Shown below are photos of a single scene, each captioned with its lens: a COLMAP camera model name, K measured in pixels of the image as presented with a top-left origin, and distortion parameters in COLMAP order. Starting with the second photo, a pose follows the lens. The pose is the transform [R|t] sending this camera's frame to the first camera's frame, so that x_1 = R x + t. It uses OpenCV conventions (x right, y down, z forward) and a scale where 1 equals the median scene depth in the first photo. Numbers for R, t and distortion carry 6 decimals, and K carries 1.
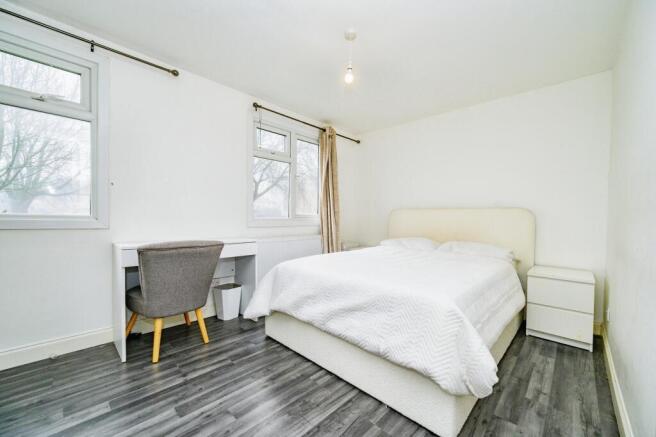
lens RADIAL K [[256.5, 0, 324.1], [0, 256.5, 219.2], [0, 0, 1]] dist [-0.000709, -0.000280]
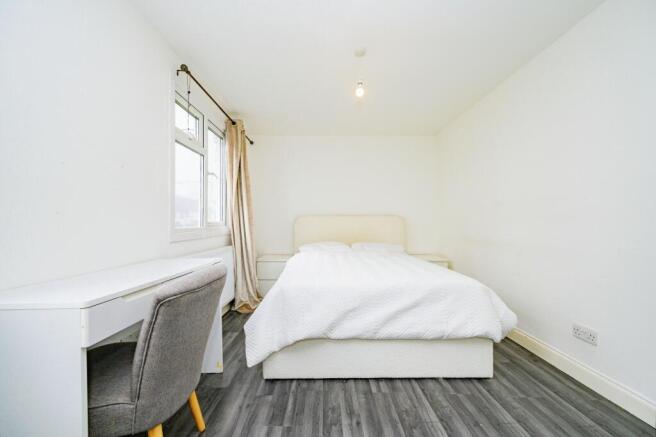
lens RADIAL K [[256.5, 0, 324.1], [0, 256.5, 220.0], [0, 0, 1]] dist [-0.000709, -0.000280]
pose [[0.719107, -0.007419, 0.694860, -0.751508], [0.020179, 0.999744, -0.010210, -0.019809], [-0.694606, 0.021364, 0.719073, 0.370985]]
